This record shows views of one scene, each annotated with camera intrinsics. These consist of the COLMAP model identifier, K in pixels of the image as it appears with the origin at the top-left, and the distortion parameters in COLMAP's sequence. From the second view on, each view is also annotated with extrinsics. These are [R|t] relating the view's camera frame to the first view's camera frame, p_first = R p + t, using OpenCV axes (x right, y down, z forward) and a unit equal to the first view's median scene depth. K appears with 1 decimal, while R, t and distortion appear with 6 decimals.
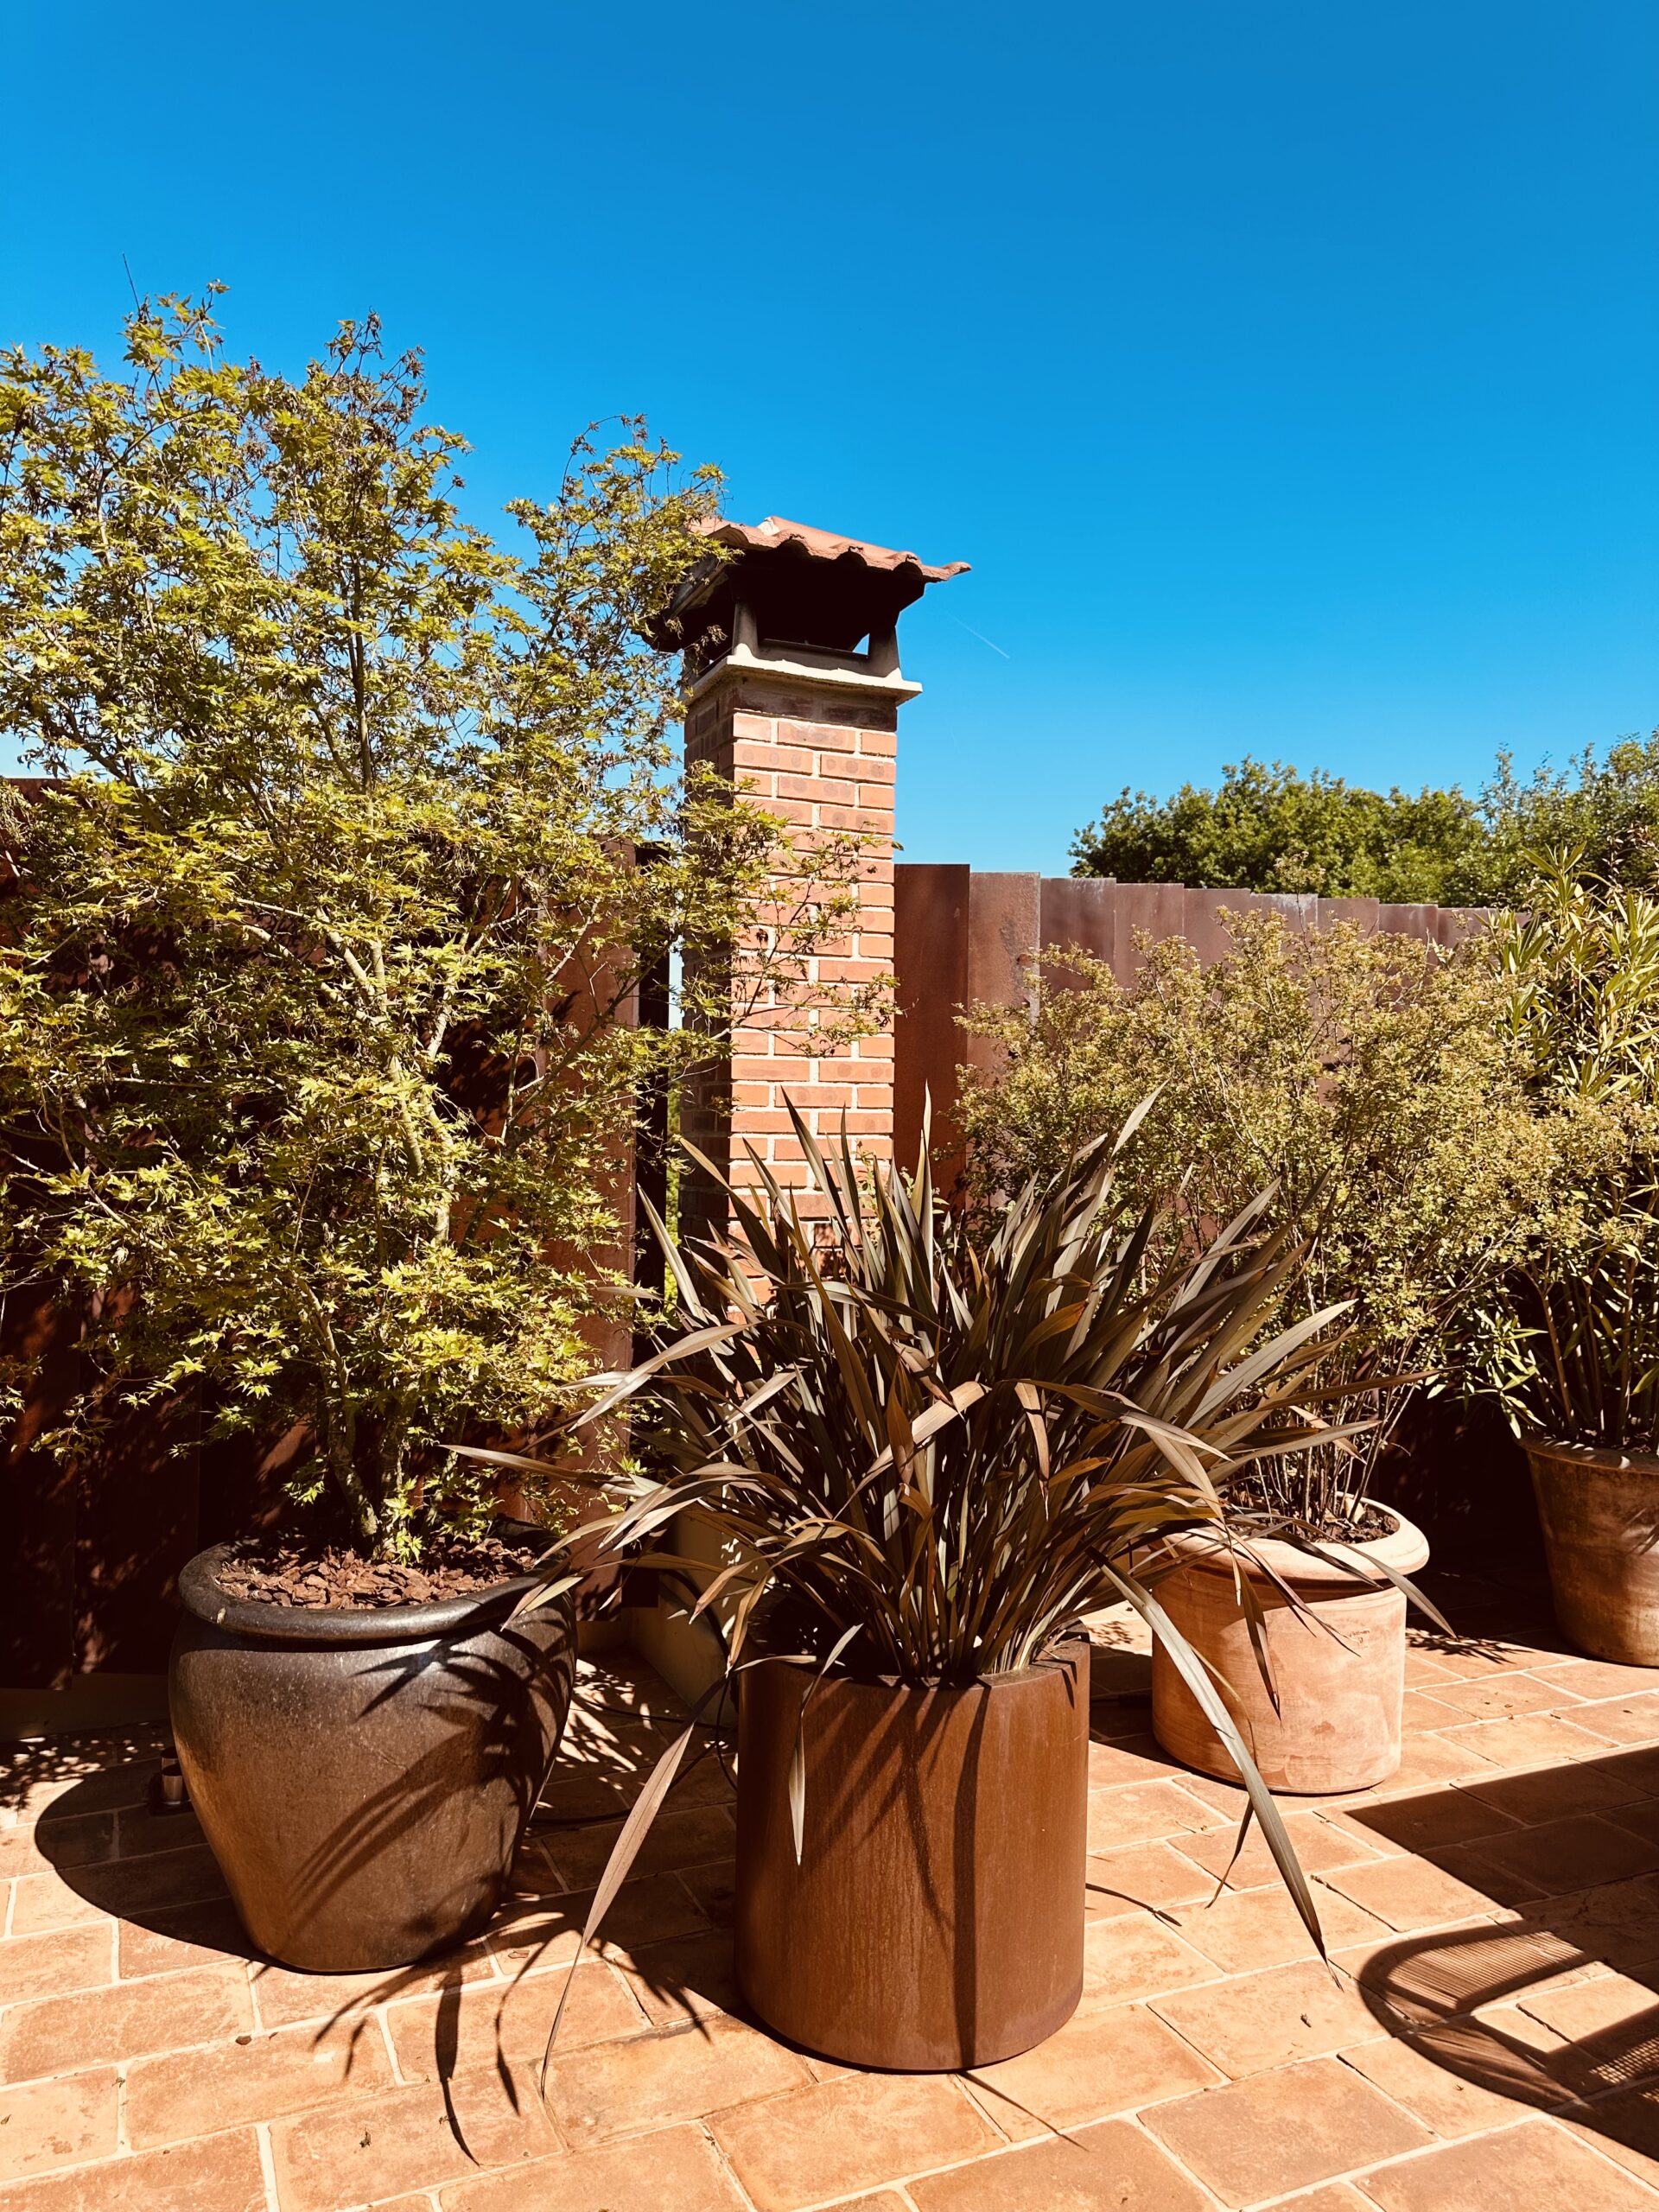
lens RADIAL K [[1627.4, 0, 752.8], [0, 1627.4, 1139.0], [0, 0, 1]] dist [0.066641, -0.090863]
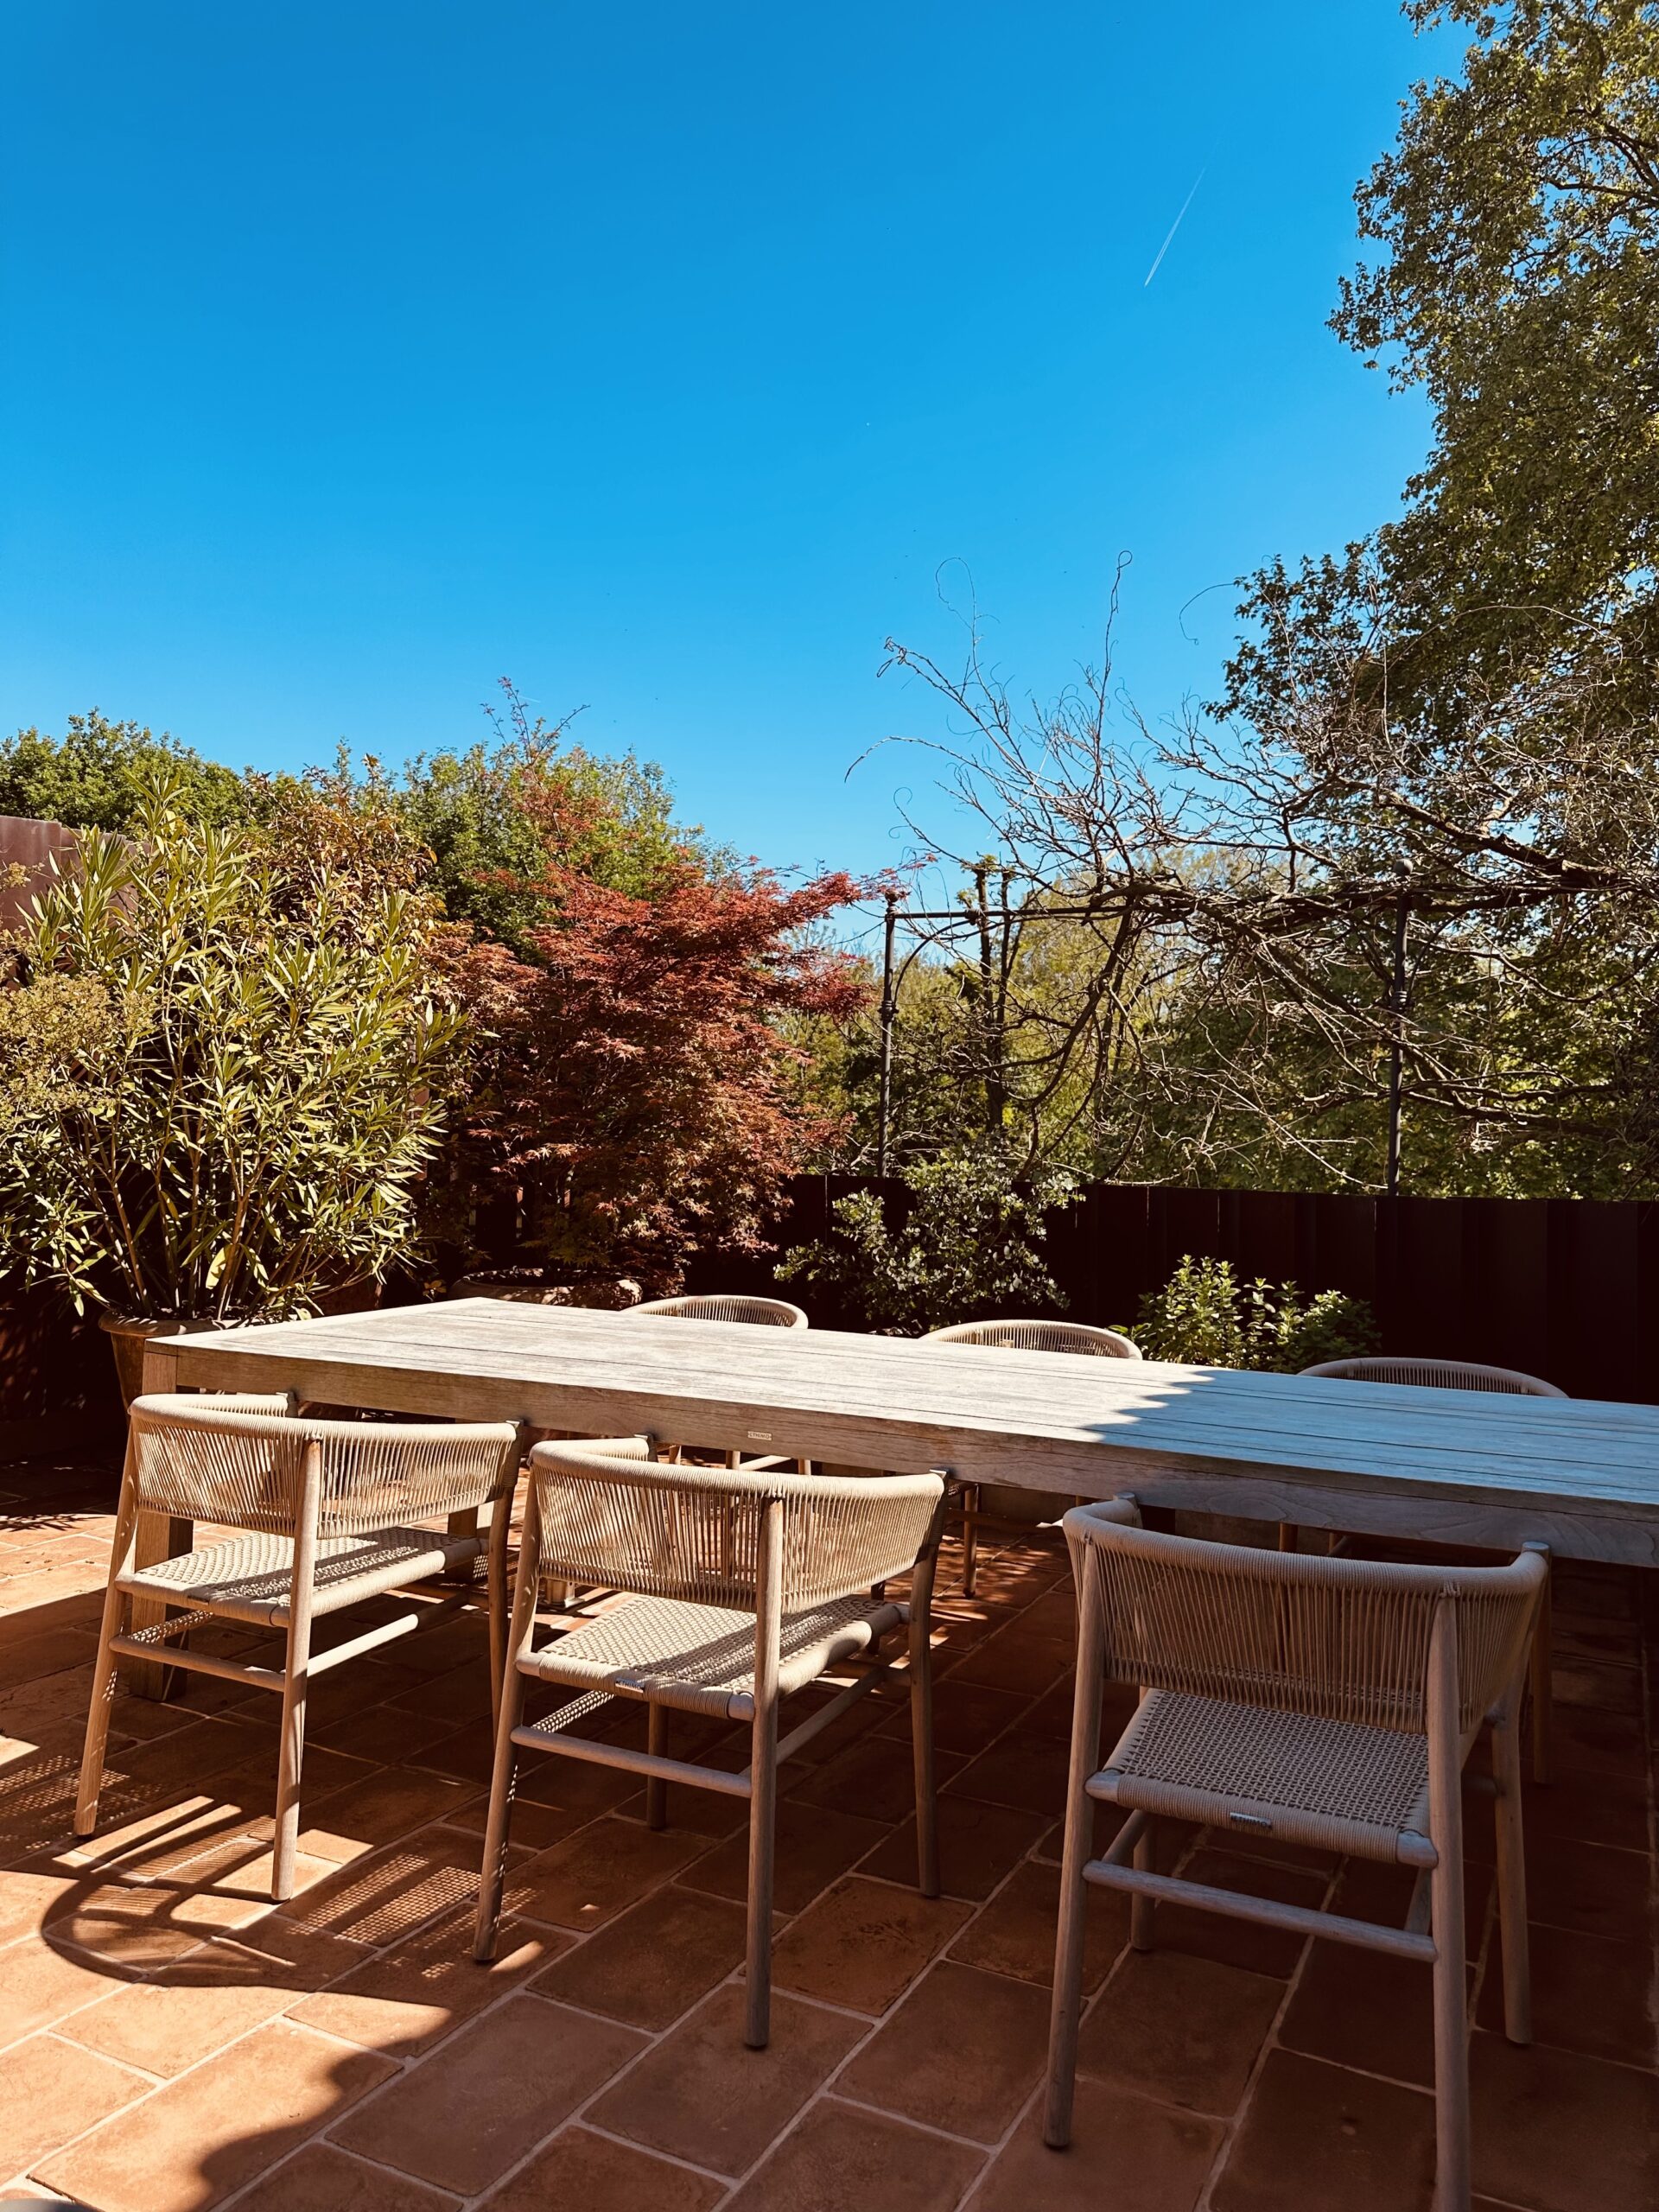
lens RADIAL K [[1627.4, 0, 875.2], [0, 1627.4, 1117.1], [0, 0, 1]] dist [0.066641, -0.090863]
pose [[0.753023, 0.013899, 0.657847, 0.147632], [-0.010639, 0.999903, -0.008948, 0.056276], [-0.657908, -0.000261, 0.753098, -0.142819]]
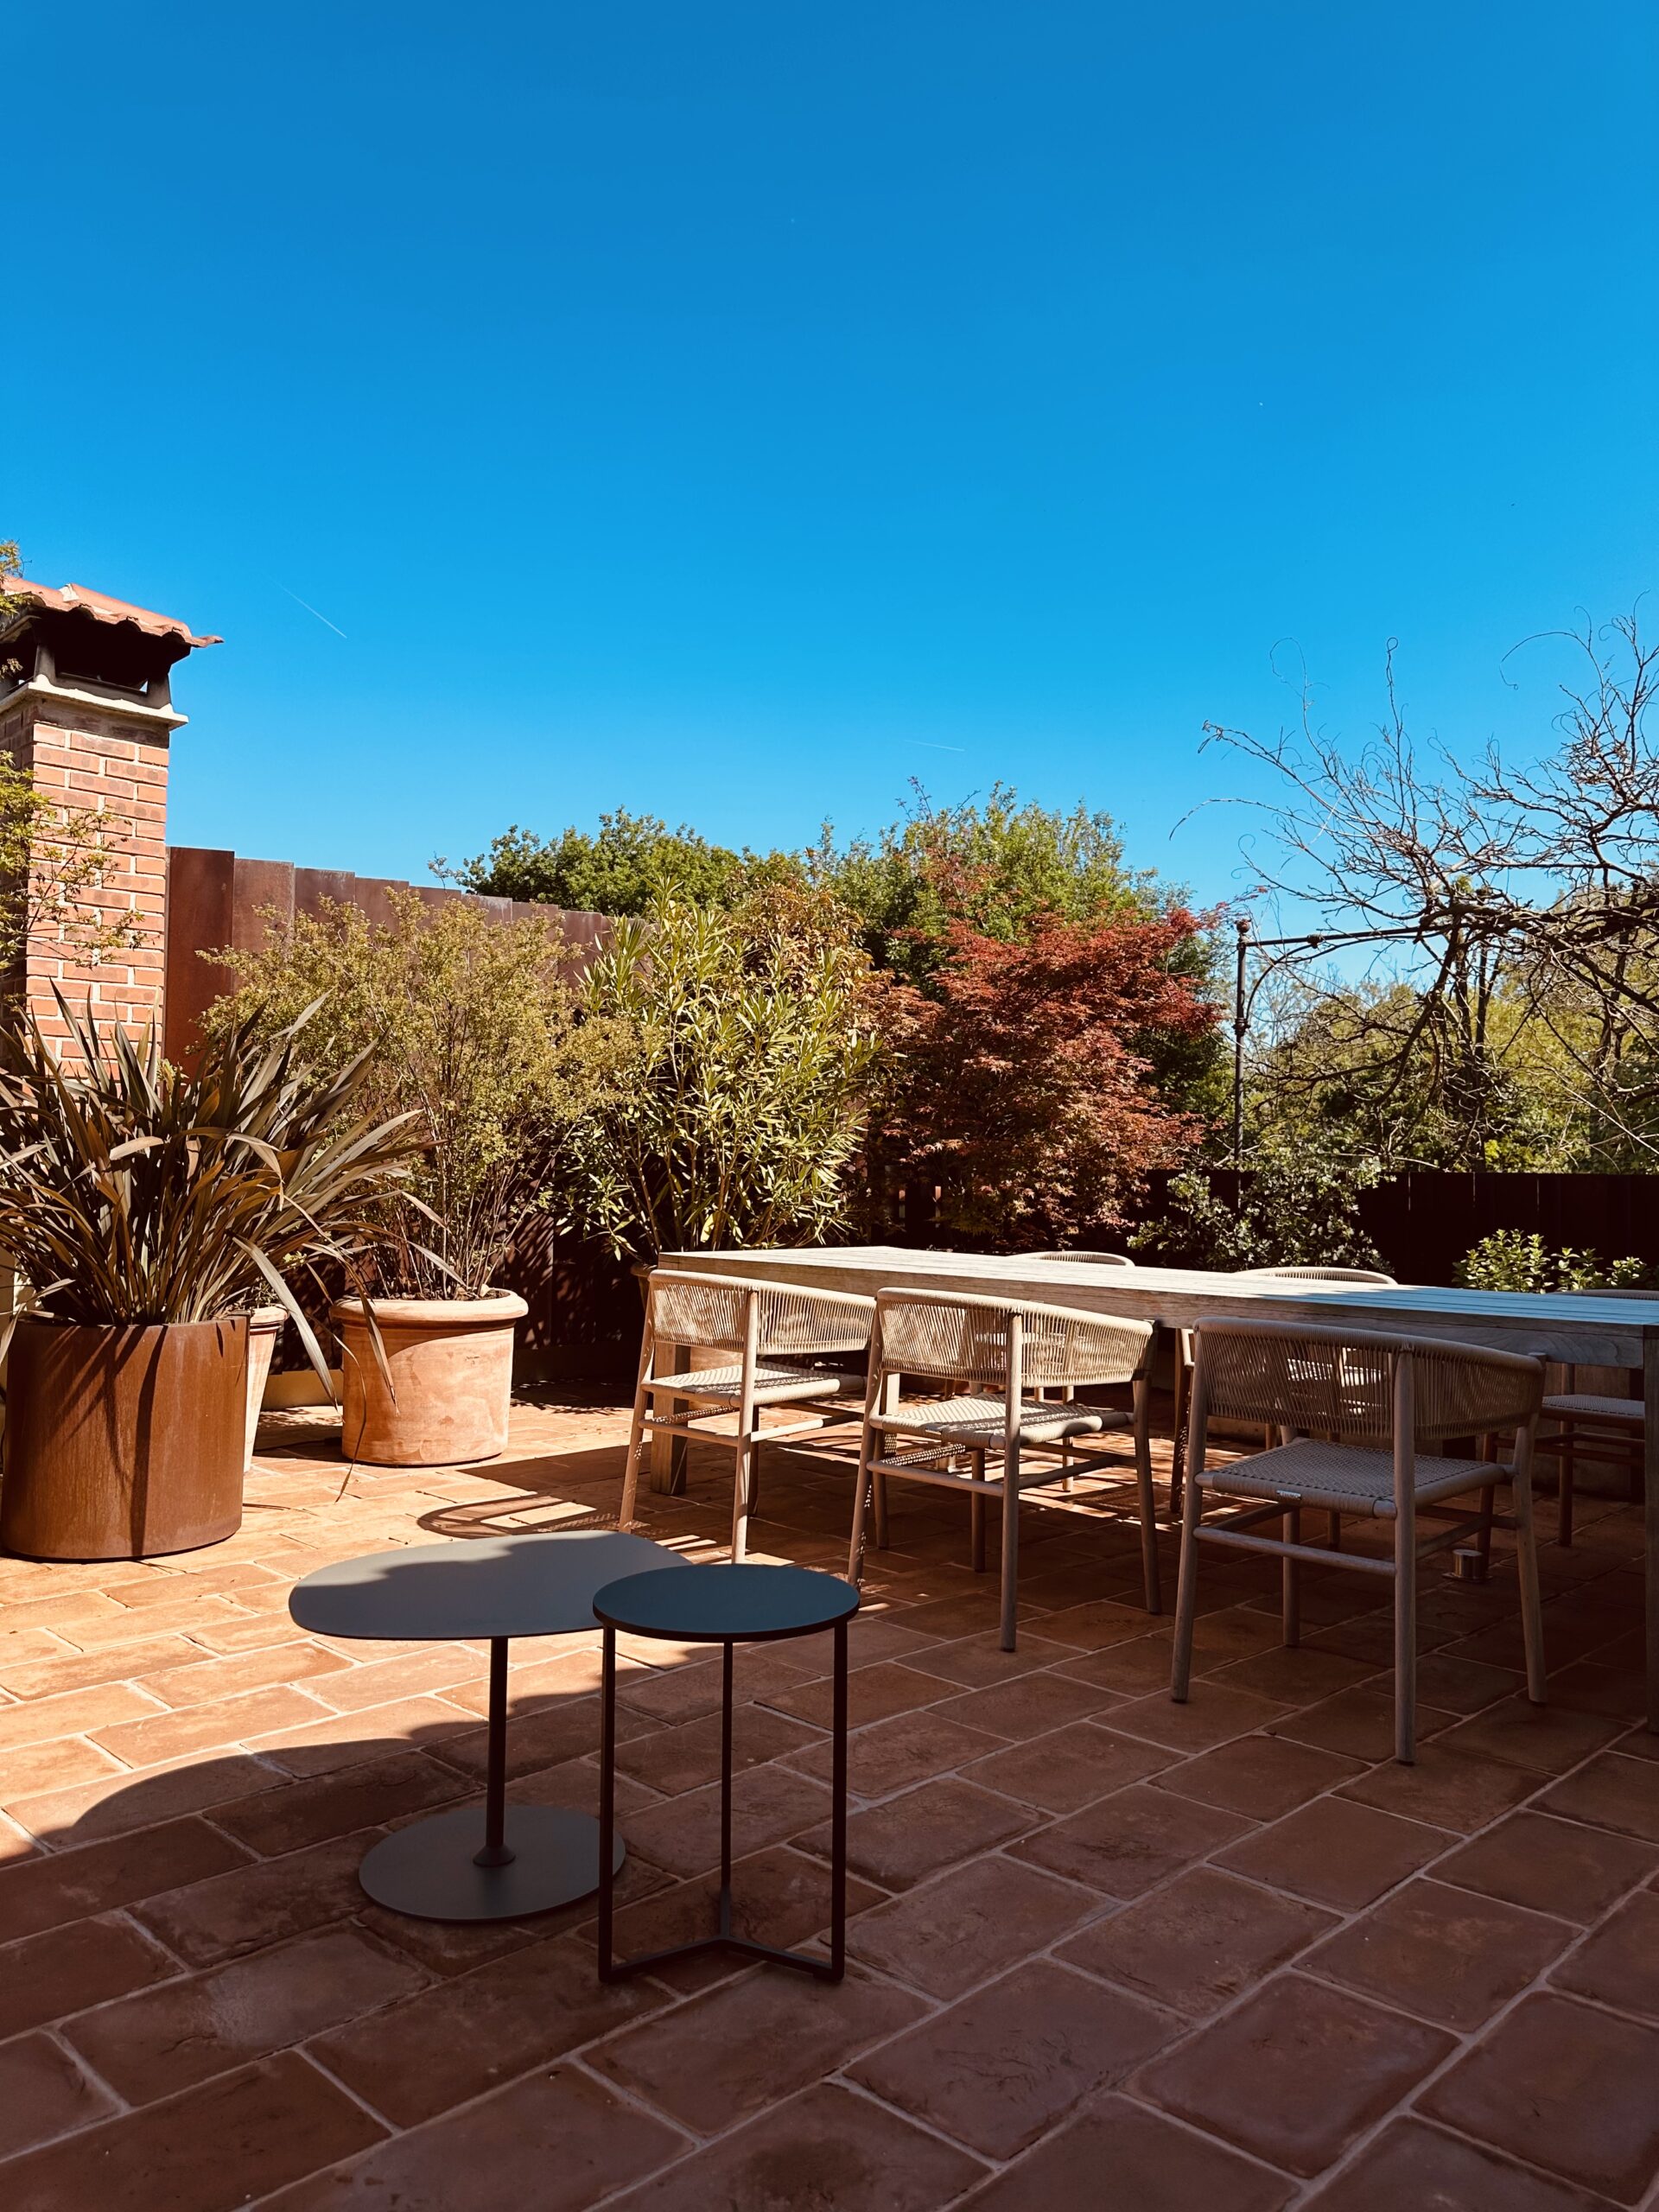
lens RADIAL K [[1627.4, 0, 827.7], [0, 1627.4, 1117.1], [0, 0, 1]] dist [0.066641, -0.090863]
pose [[0.921326, 0.013496, 0.388557, 0.060161], [0.000142, 0.999386, -0.035049, 0.100921], [-0.388791, 0.032347, 0.920758, -0.446111]]
